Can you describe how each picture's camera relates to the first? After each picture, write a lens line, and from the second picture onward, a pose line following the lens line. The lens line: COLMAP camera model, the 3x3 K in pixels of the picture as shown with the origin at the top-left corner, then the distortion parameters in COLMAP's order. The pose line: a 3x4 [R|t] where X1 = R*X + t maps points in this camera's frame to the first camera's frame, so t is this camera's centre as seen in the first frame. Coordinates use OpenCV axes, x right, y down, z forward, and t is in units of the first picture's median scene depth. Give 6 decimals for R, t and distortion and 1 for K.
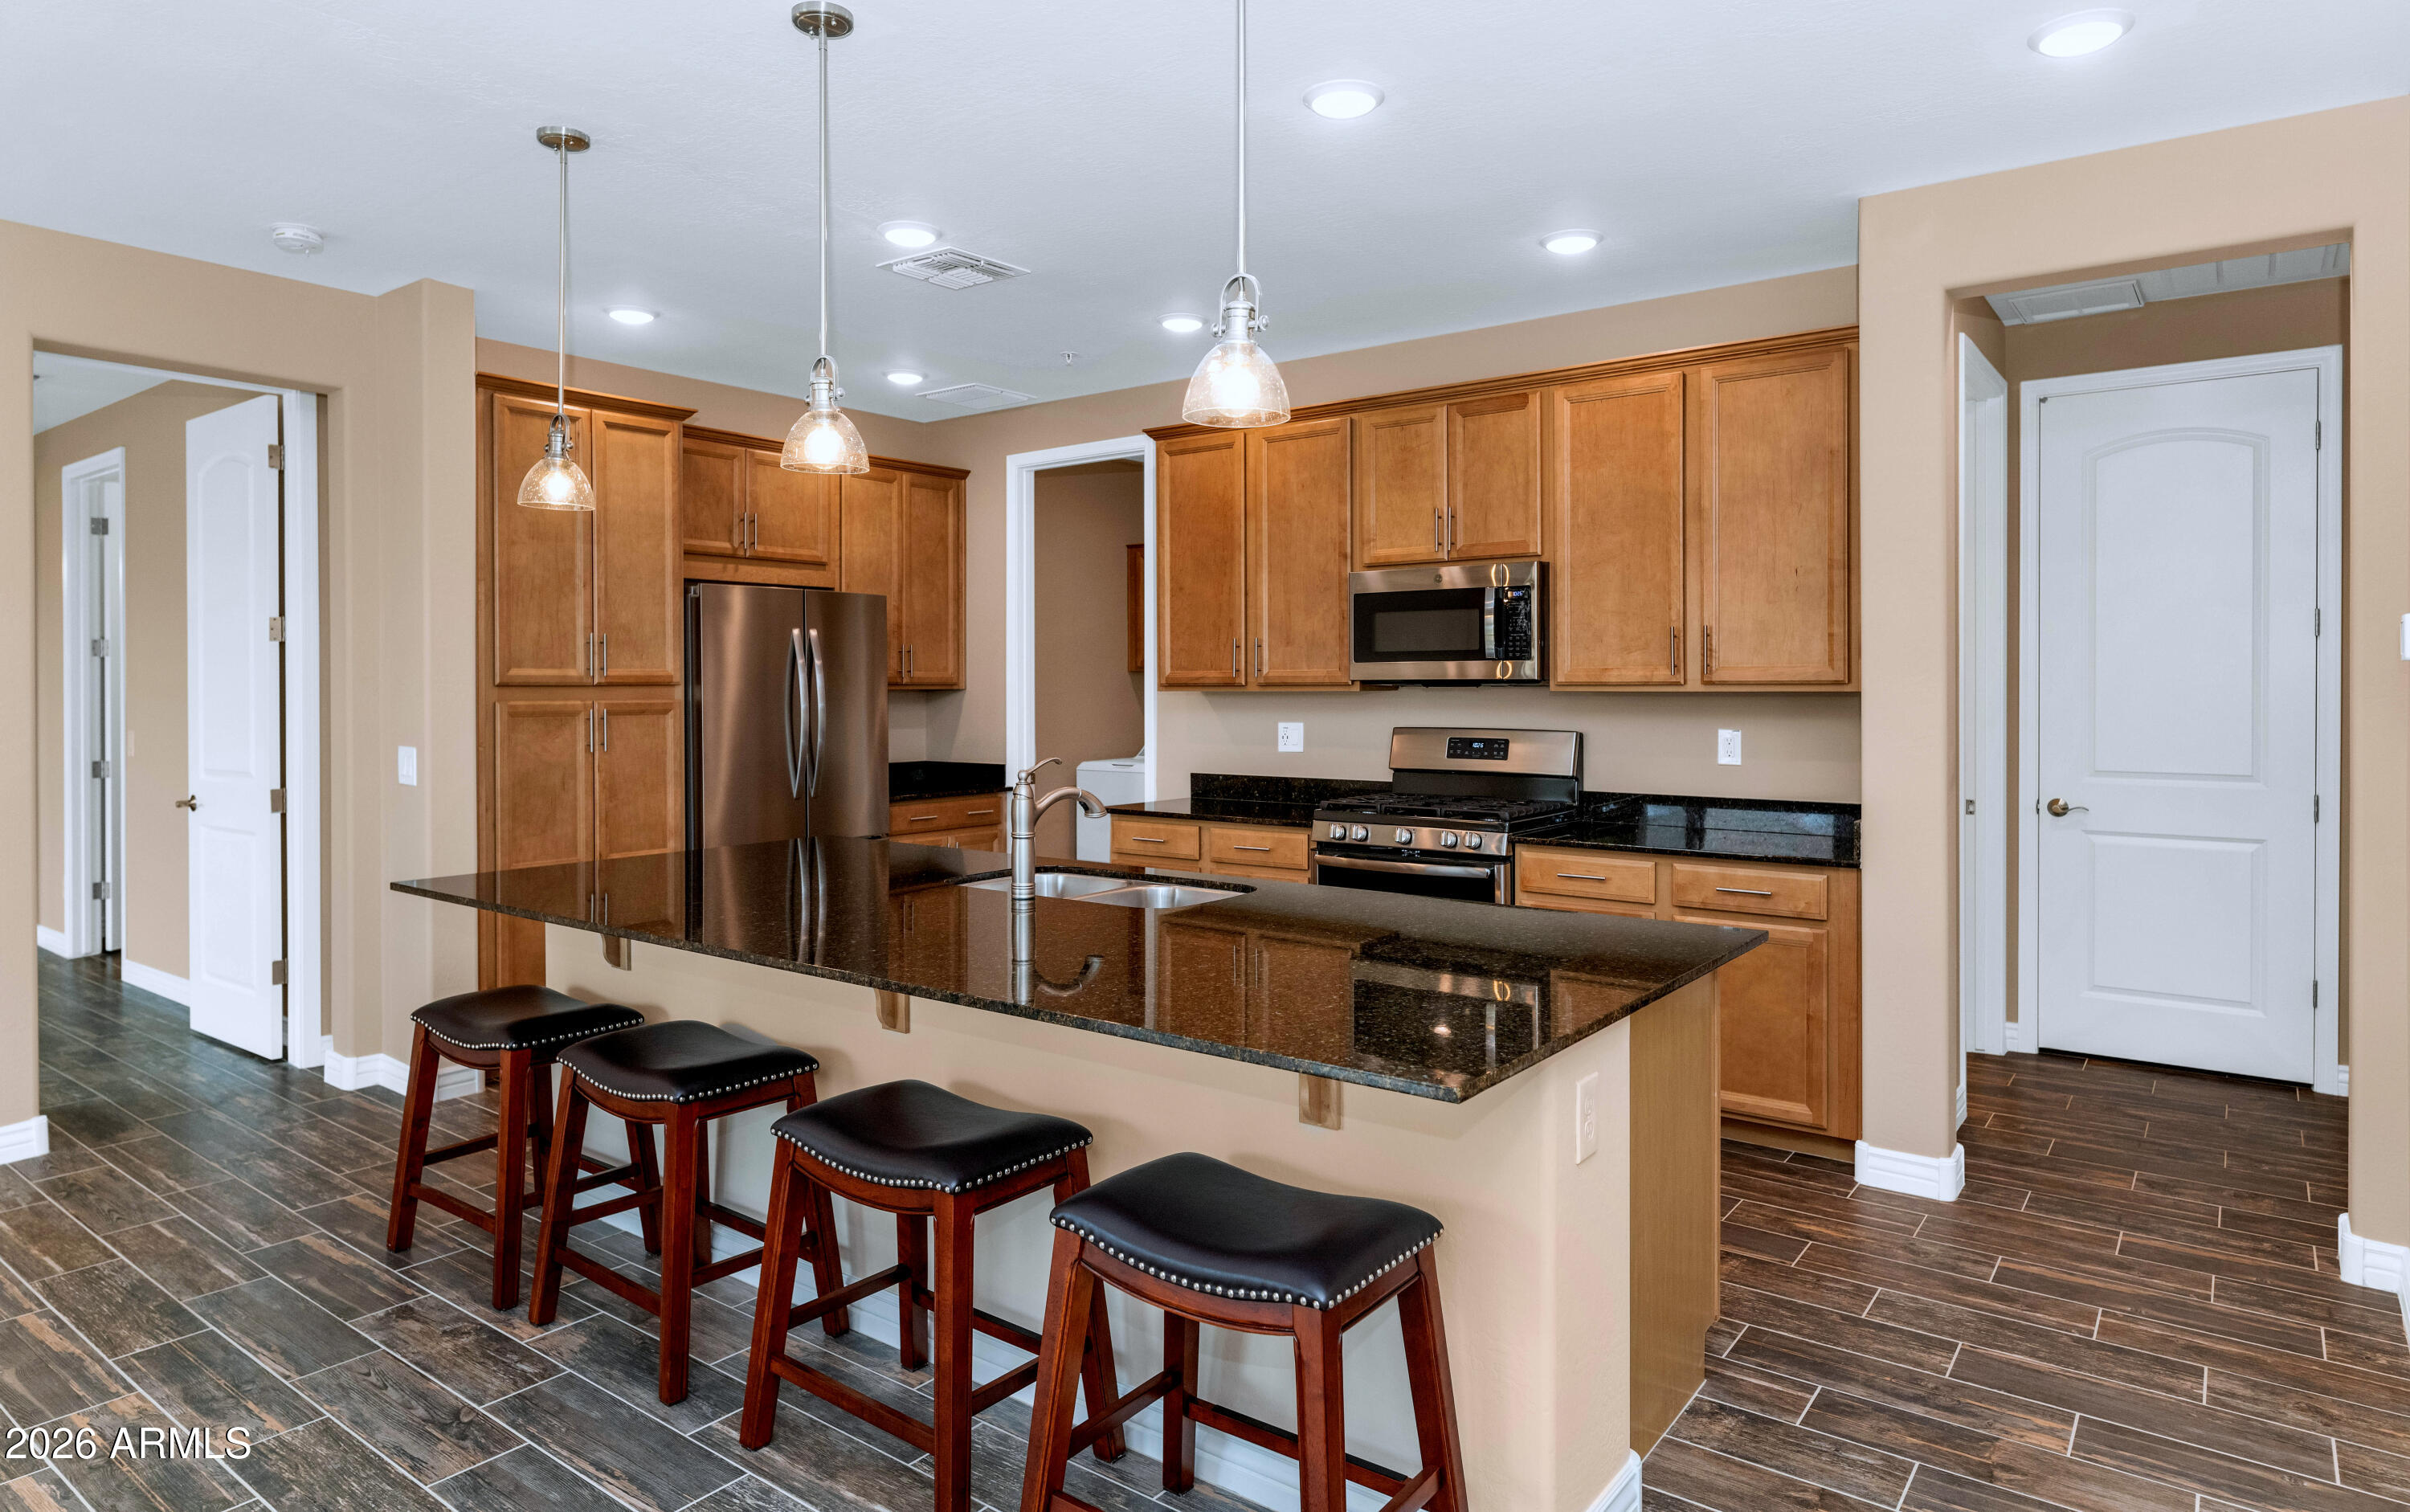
lens RADIAL K [[1367.2, 0, 1309.3], [0, 1367.2, 687.2], [0, 0, 1]] dist [-0.001077, 0.000592]
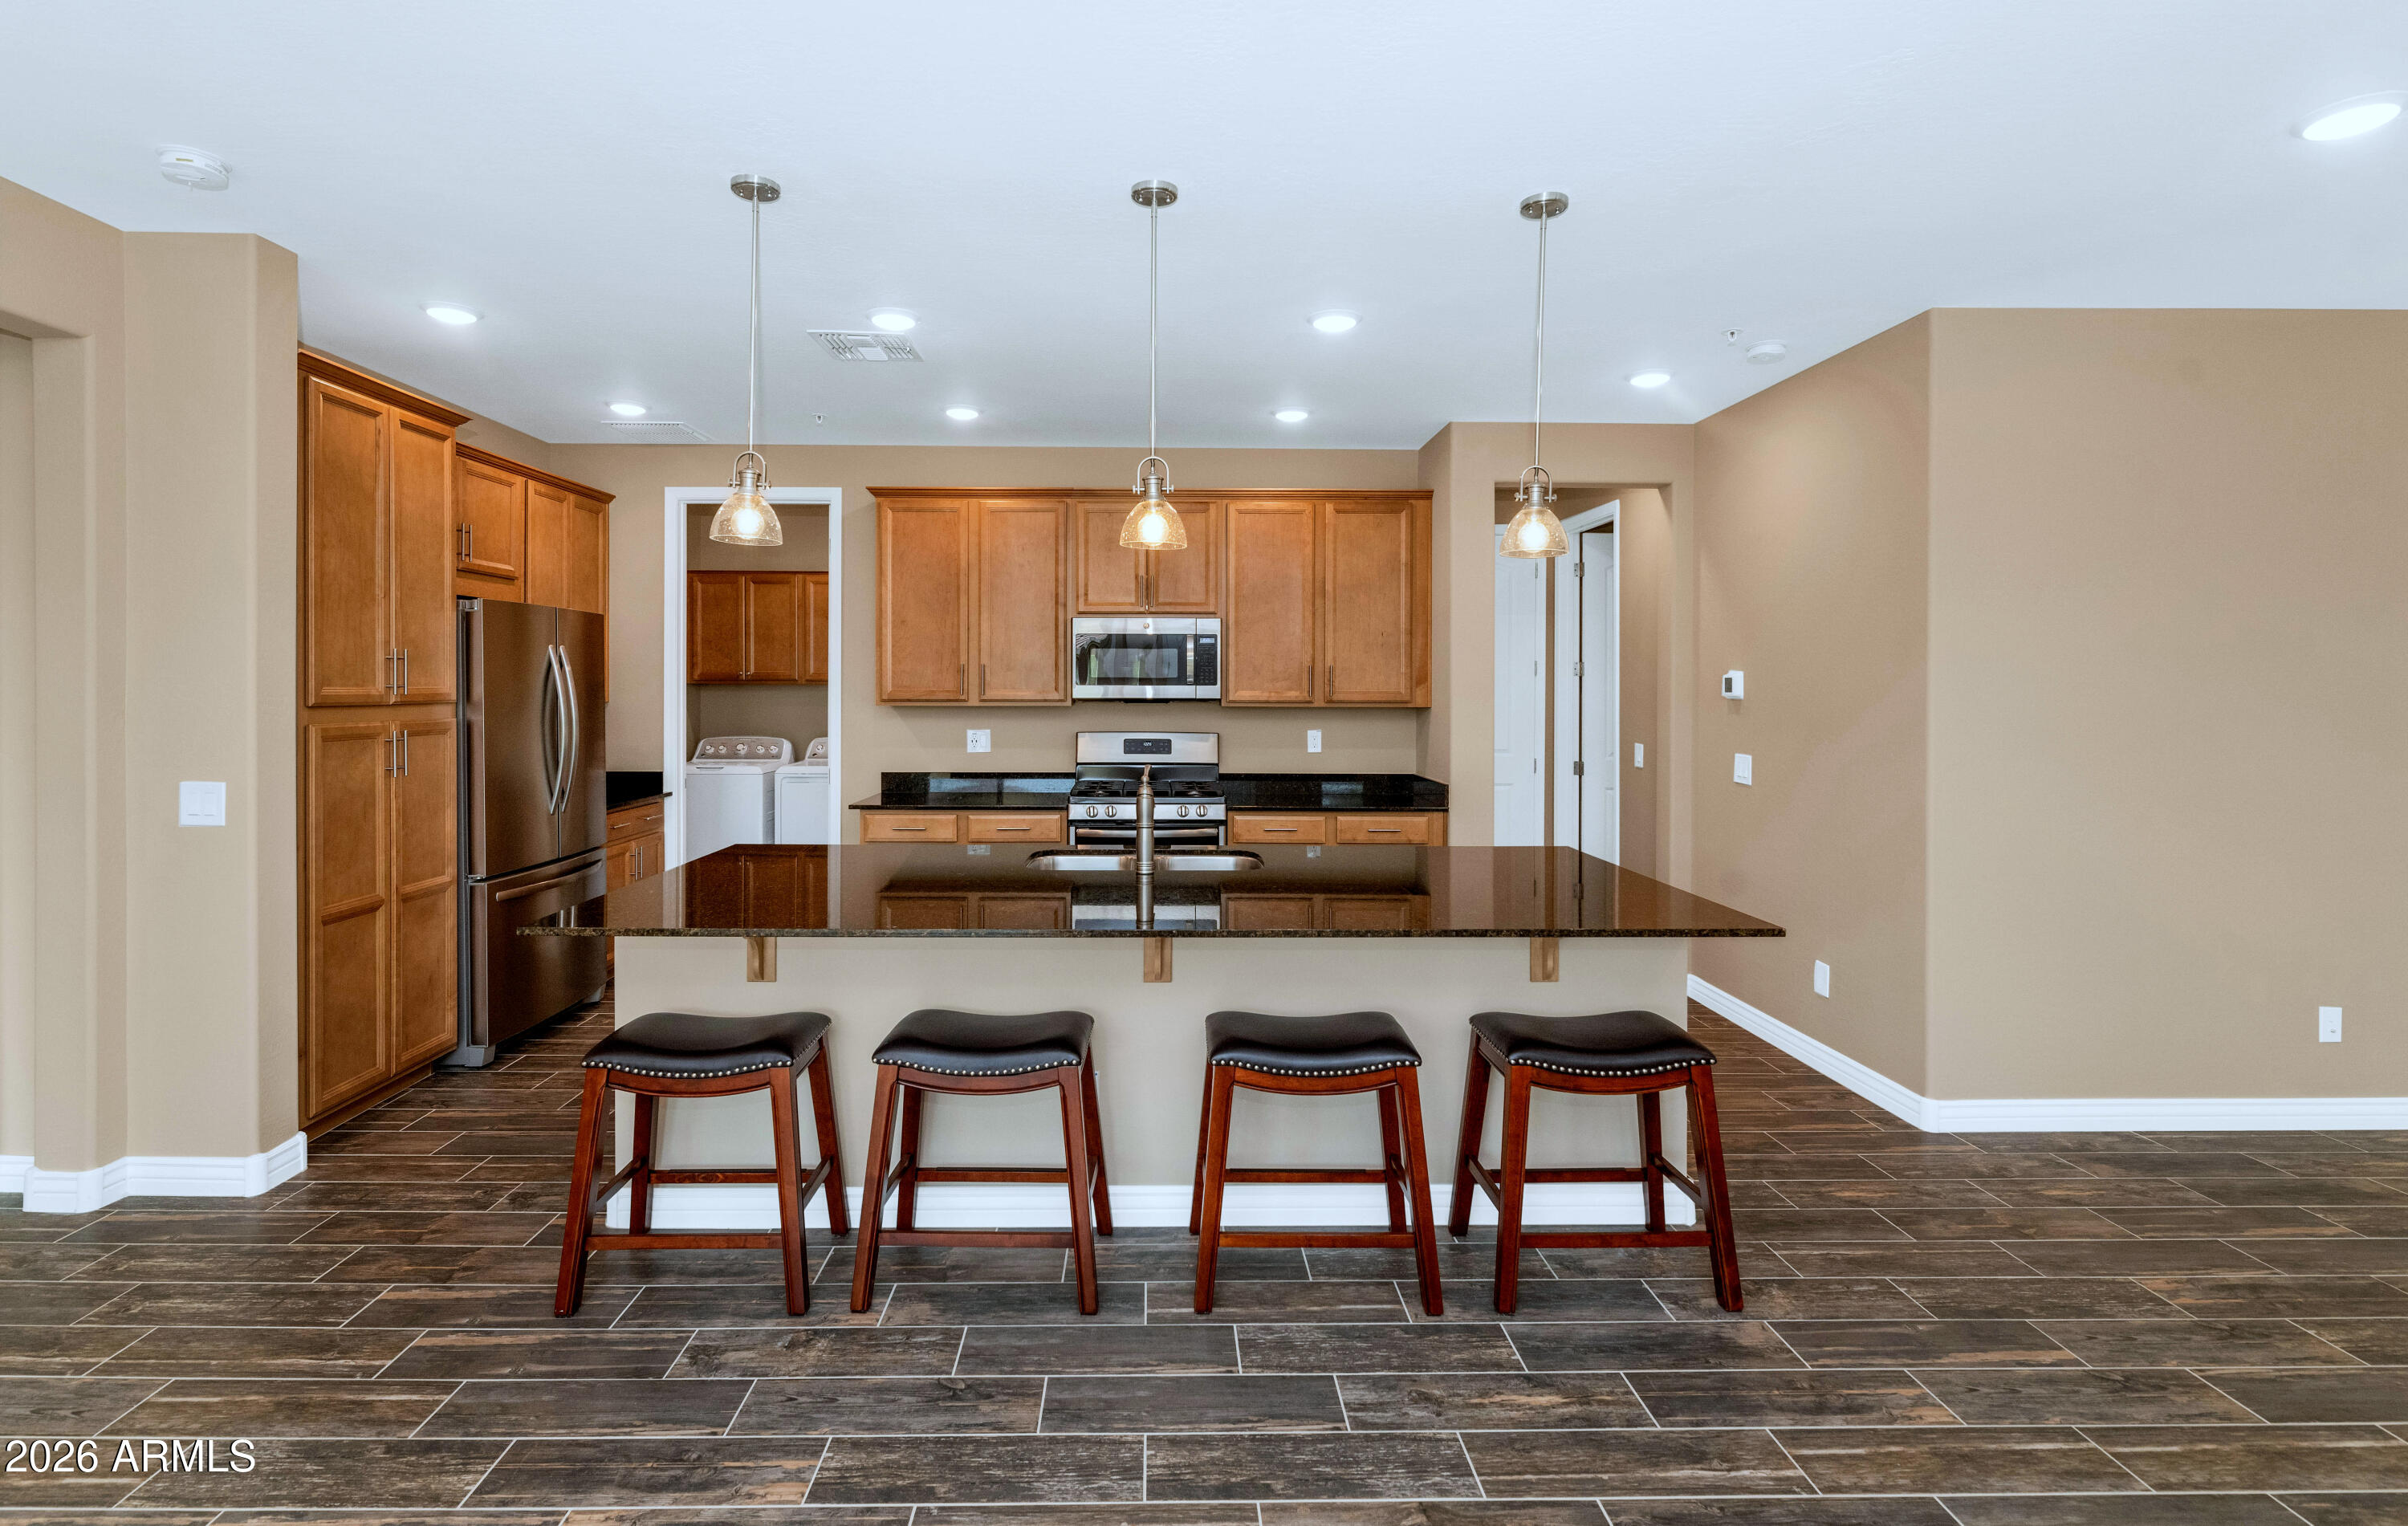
lens RADIAL K [[1033.7, 0, 1225.7], [0, 1033.7, 685.1], [0, 0, 1]] dist [-0.006201, 0.001023]
pose [[0.800089, 0.008280, 0.599825, -0.493042], [-0.005882, 0.999965, -0.005959, -0.013662], [-0.599853, 0.001240, 0.800109, 0.106974]]
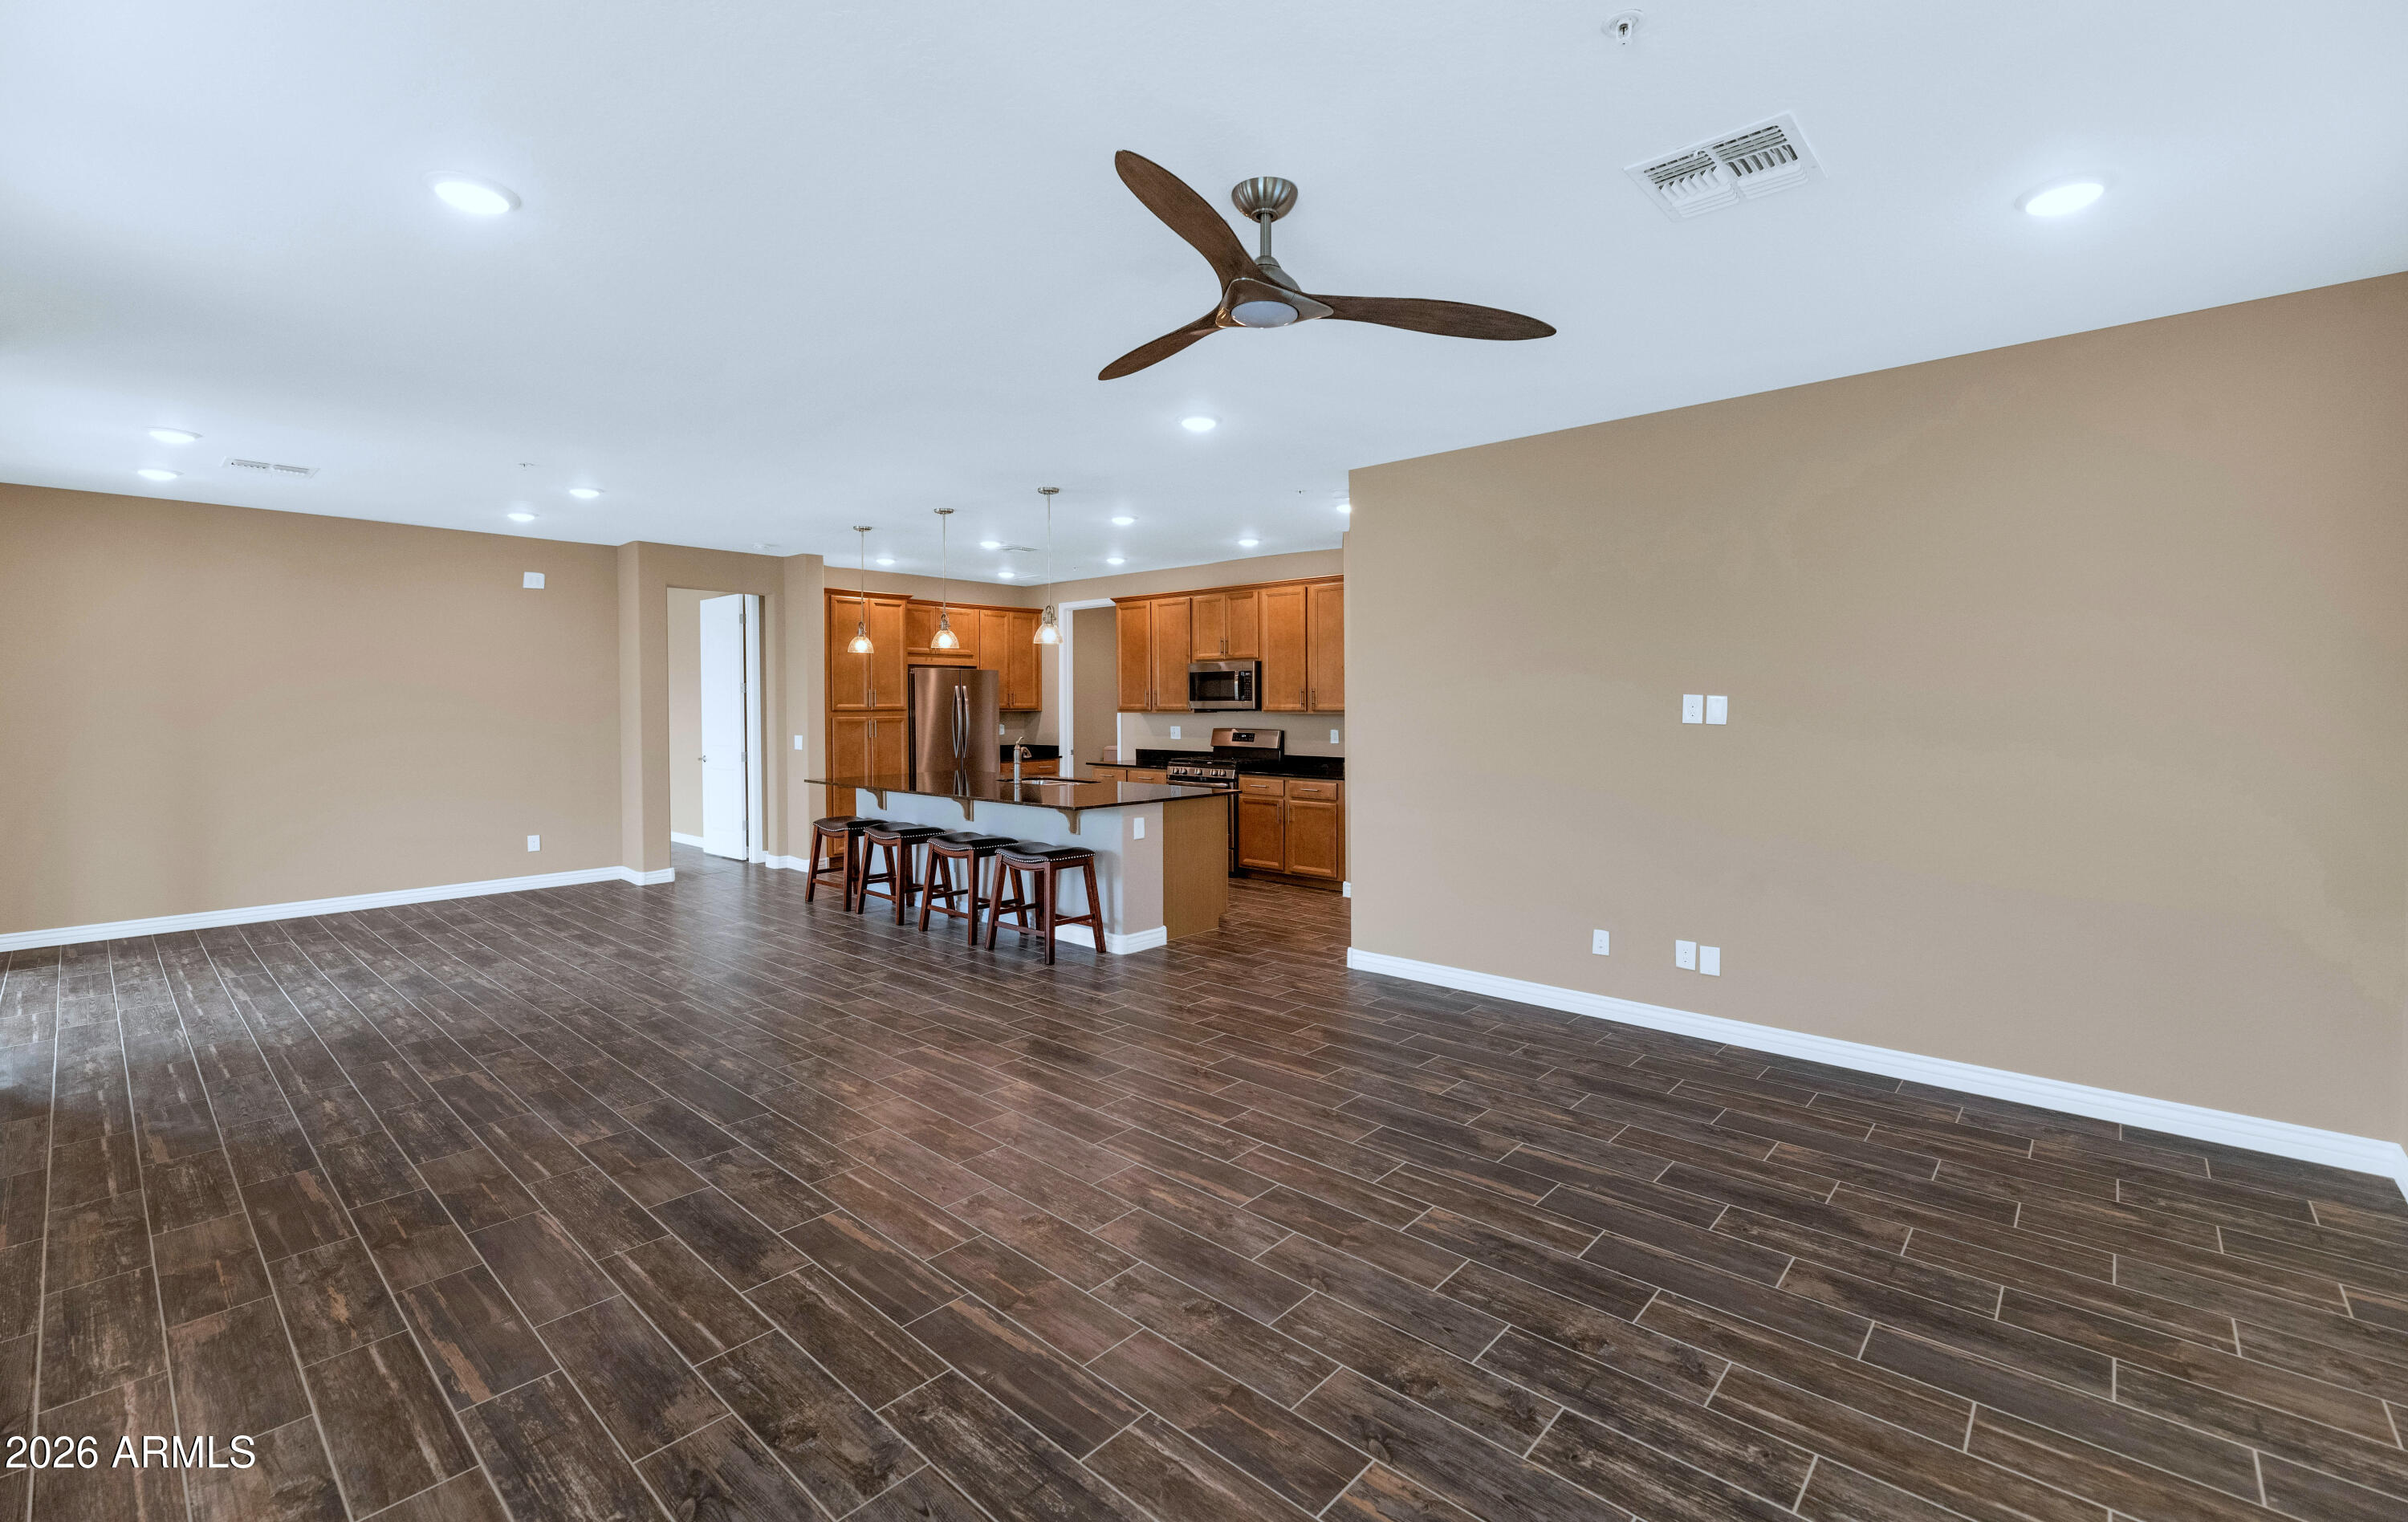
lens RADIAL K [[981.5, 0, 1374.8], [0, 981.5, 710.8], [0, 0, 1]] dist [0.002696, -0.001080]
pose [[1.000000, 0.000289, -0.000689, 0.382781], [-0.000285, 0.999978, 0.006641, -0.013101], [0.000691, -0.006641, 0.999978, -0.763115]]
